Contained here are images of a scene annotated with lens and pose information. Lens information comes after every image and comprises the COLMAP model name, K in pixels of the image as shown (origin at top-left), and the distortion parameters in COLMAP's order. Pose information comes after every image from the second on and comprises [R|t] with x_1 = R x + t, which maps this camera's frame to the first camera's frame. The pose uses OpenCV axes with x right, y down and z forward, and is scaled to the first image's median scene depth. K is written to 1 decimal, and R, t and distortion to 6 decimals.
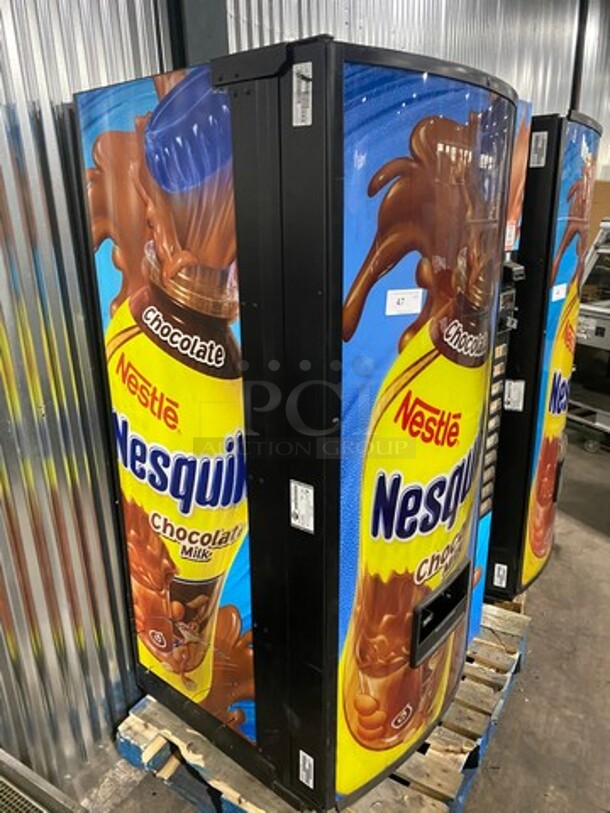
lens RADIAL K [[619.2, 0, 304.7], [0, 619.2, 407.0], [0, 0, 1]] dist [0.012798, 0.005134]
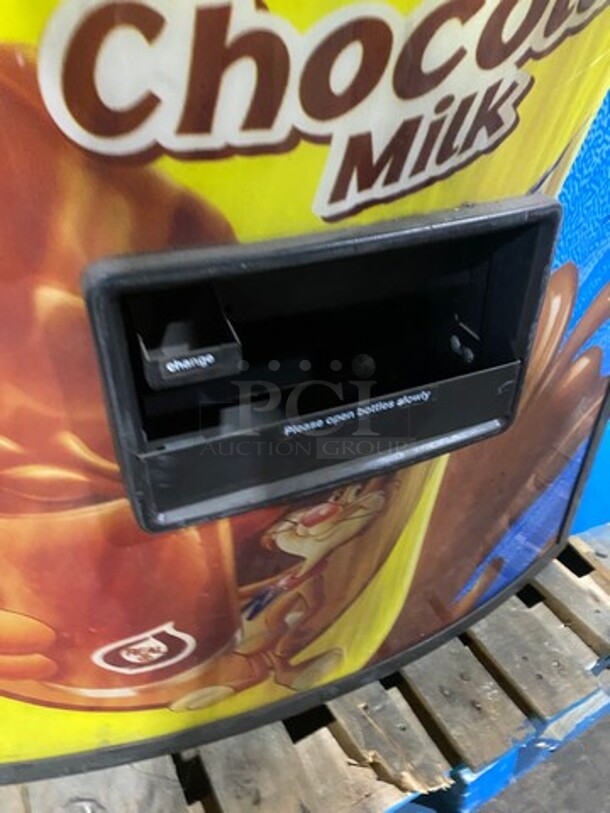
lens RADIAL K [[619.2, 0, 305.0], [0, 619.2, 410.8], [0, 0, 1]] dist [0.012798, 0.005134]
pose [[0.882745, 0.268517, -0.385563, 0.307613], [-0.139187, 0.933219, 0.331253, 0.264575], [0.448762, -0.238747, 0.861169, 0.775952]]
